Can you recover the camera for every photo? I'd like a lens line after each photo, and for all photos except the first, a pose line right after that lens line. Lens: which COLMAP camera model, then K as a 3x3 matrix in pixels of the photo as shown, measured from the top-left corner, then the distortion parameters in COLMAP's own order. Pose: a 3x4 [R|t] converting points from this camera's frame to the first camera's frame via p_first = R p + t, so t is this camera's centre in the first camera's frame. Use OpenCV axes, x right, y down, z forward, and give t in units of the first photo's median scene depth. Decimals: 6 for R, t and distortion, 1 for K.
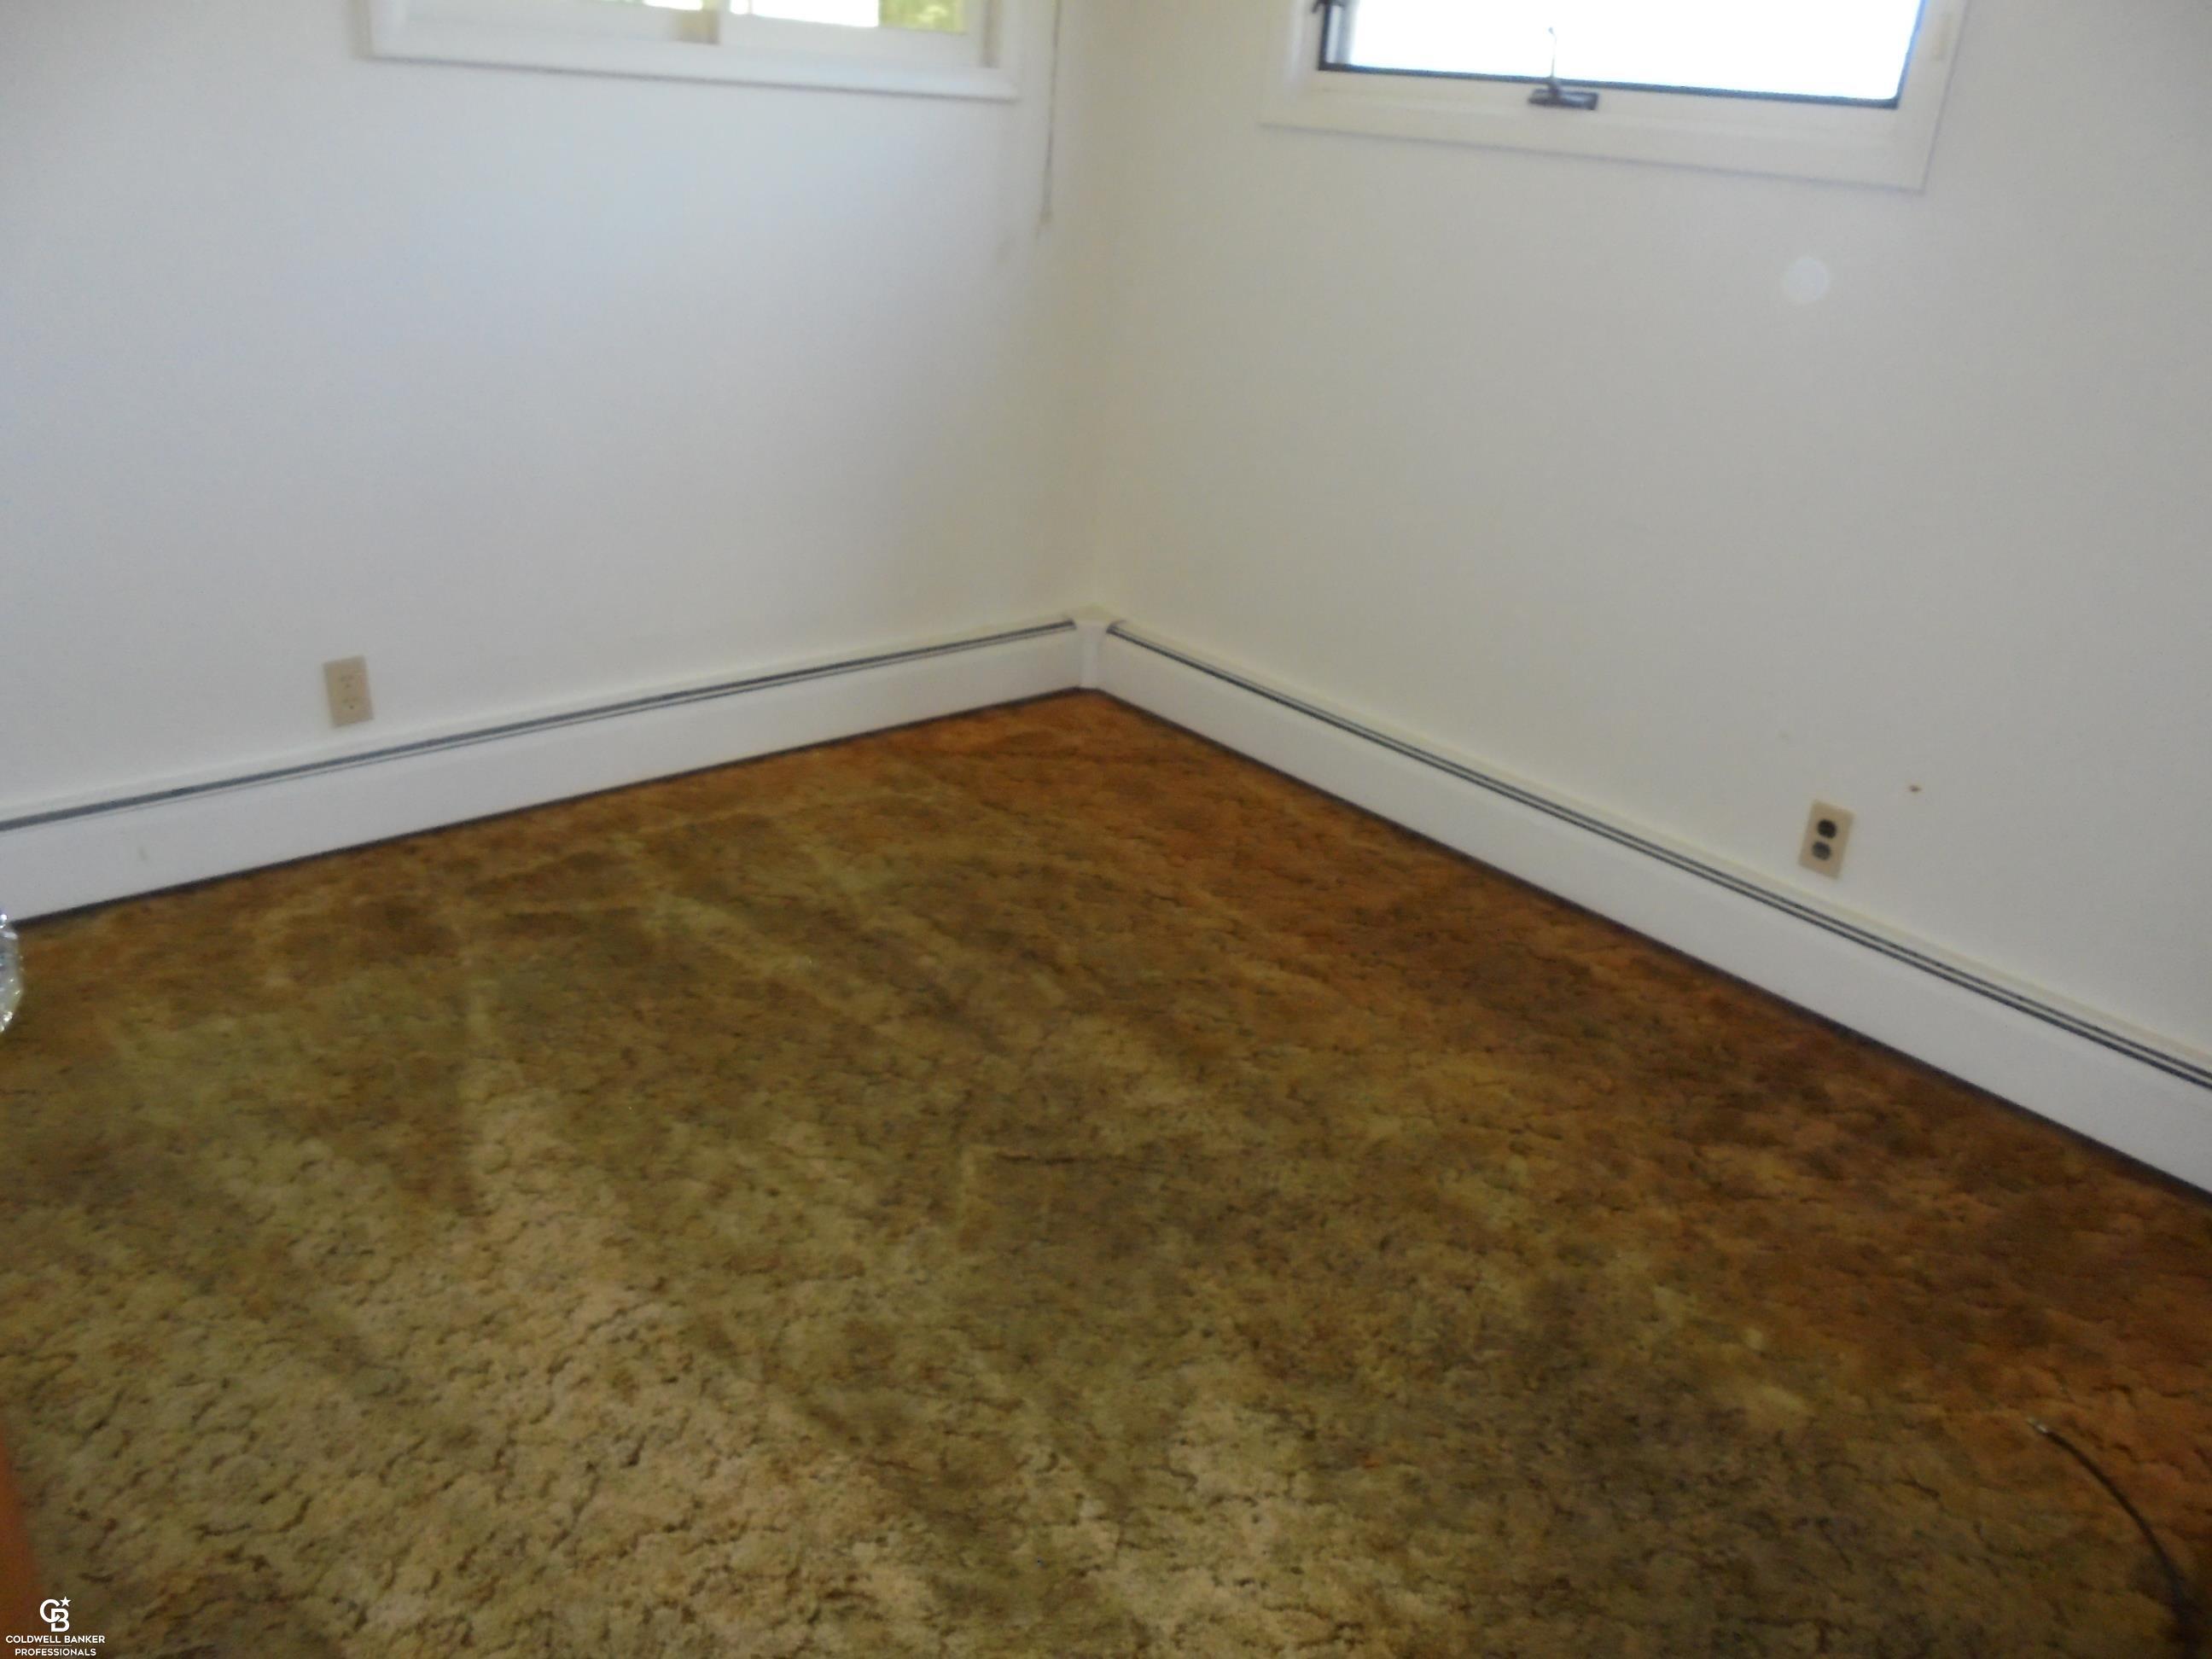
lens RADIAL K [[1689.2, 0, 1102.4], [0, 1689.2, 837.0], [0, 0, 1]] dist [-0.117285, 0.100457]
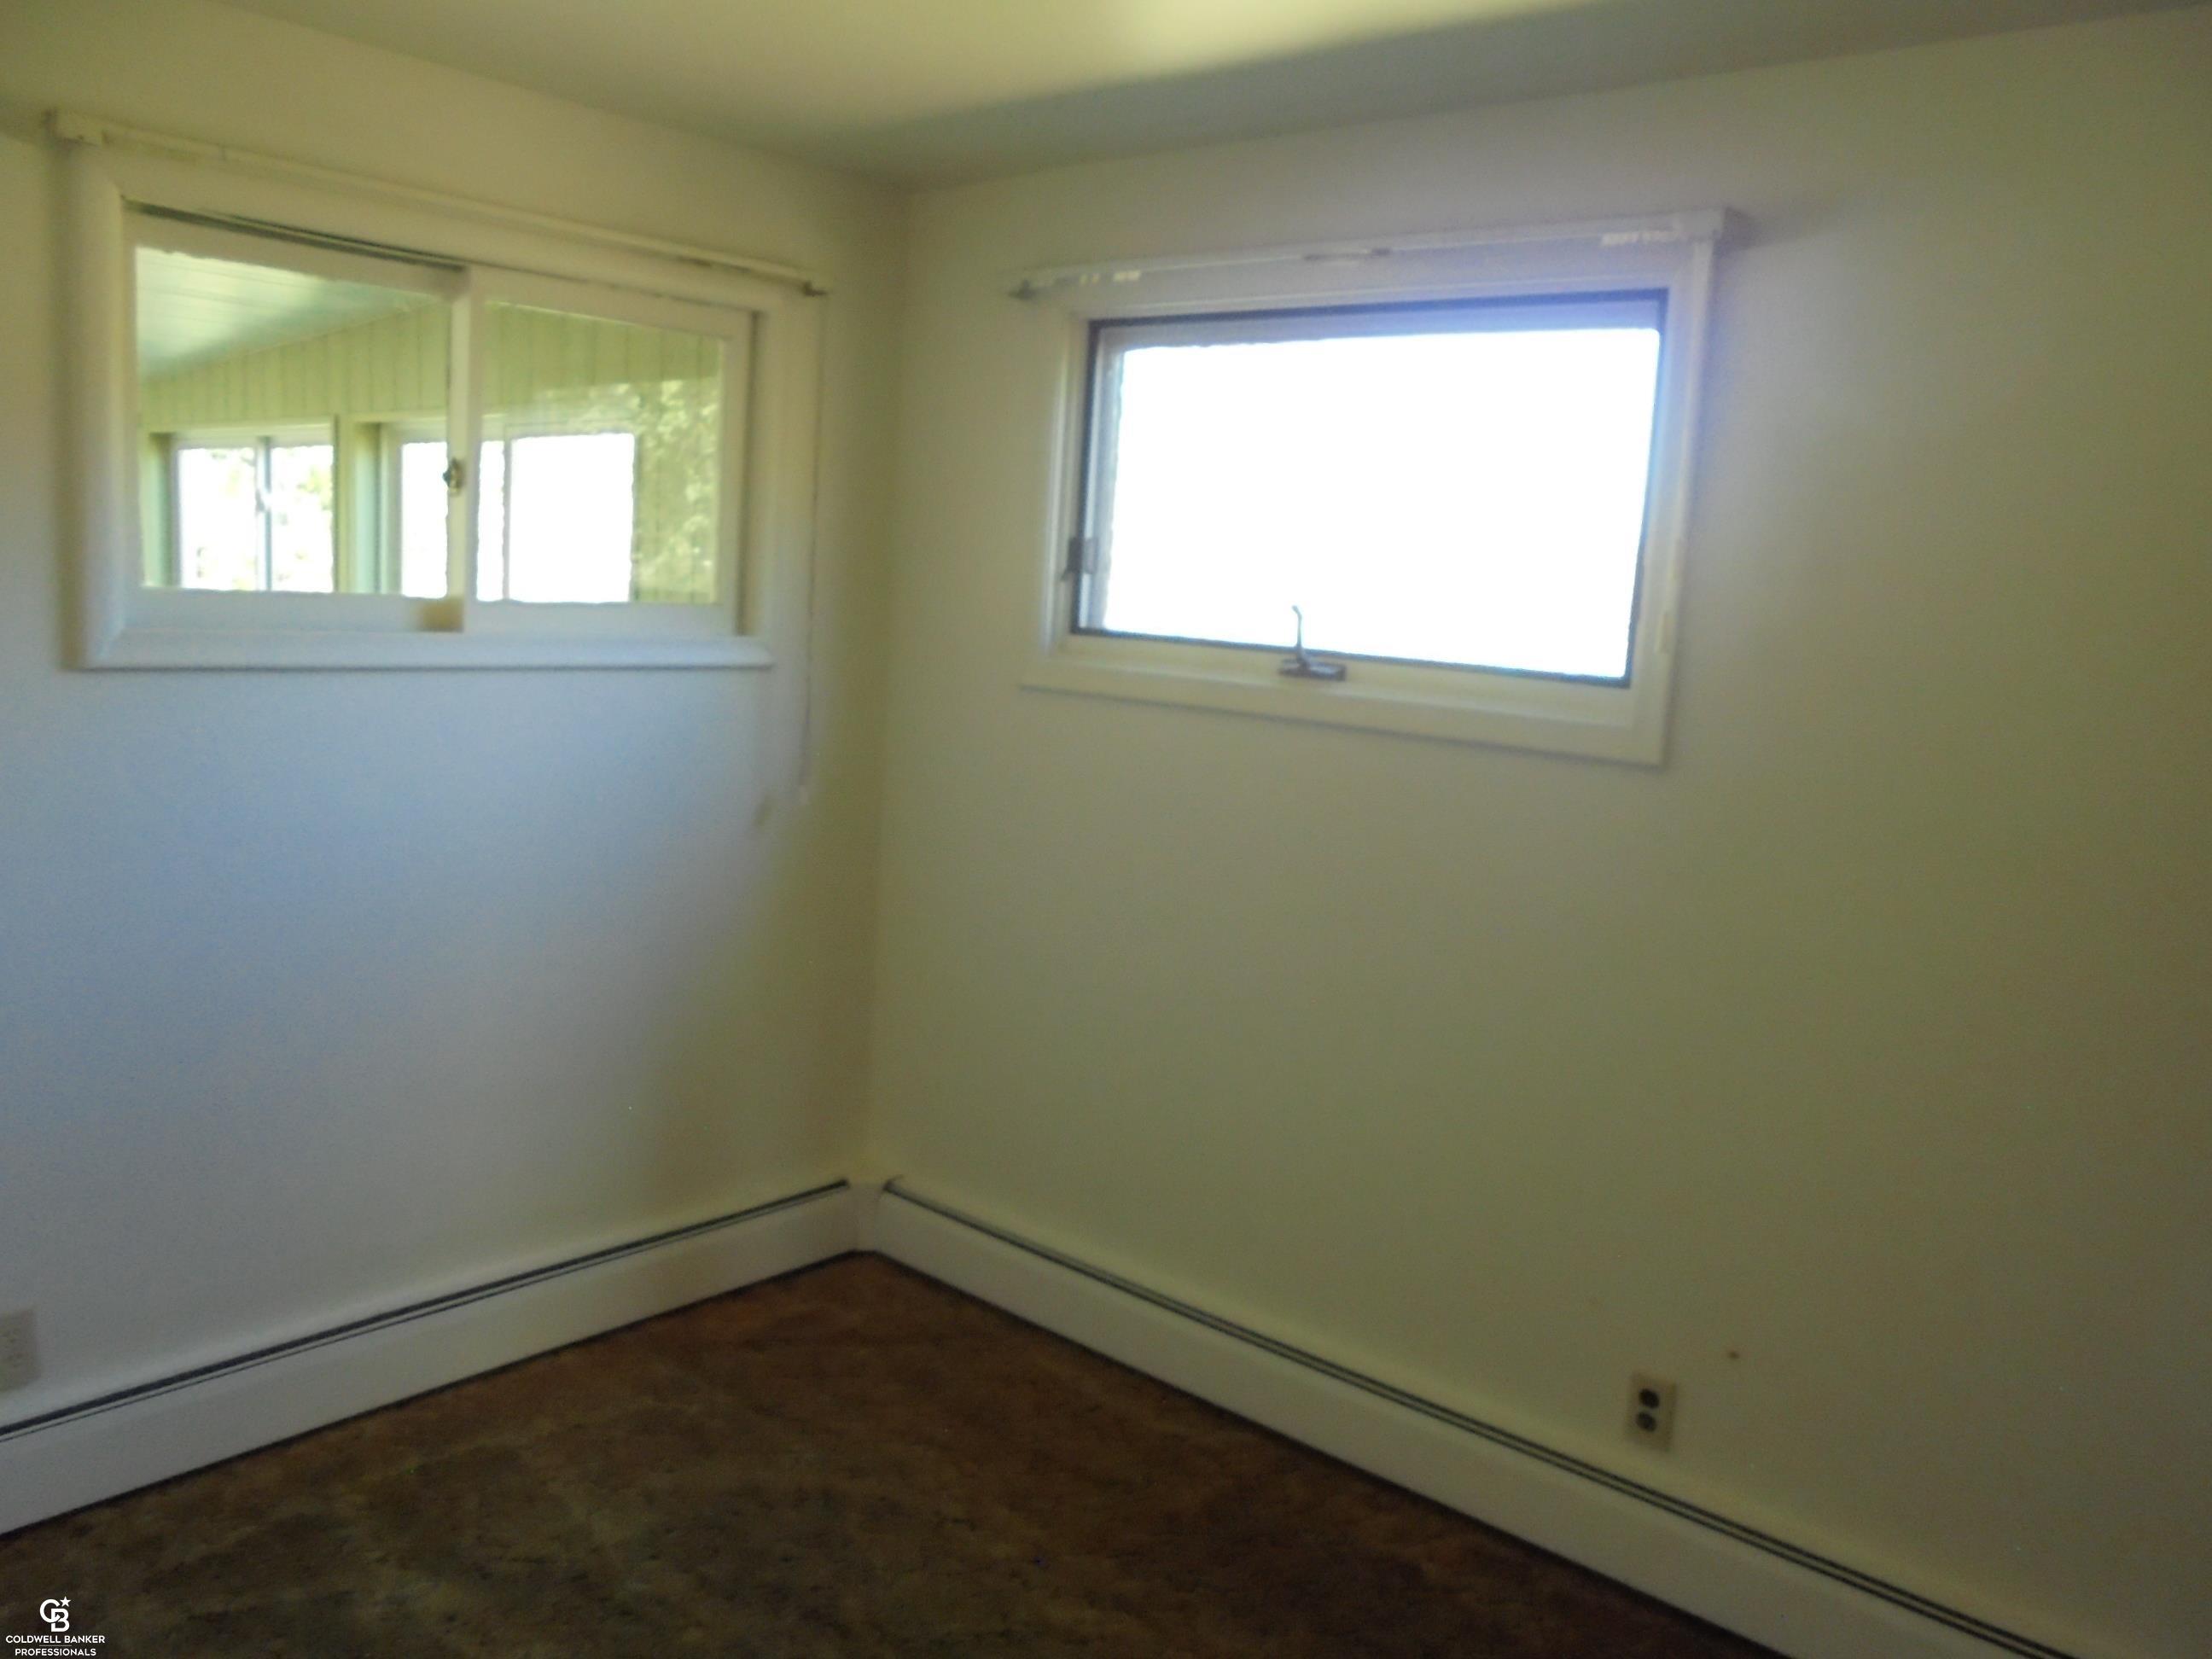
lens RADIAL K [[1689.2, 0, 1102.4], [0, 1689.2, 837.0], [0, 0, 1]] dist [-0.117285, 0.100457]
pose [[0.990288, -0.034349, 0.134722, 0.006000], [0.066628, 0.967728, -0.243027, -0.097796], [-0.122026, 0.249643, 0.960618, 0.035866]]
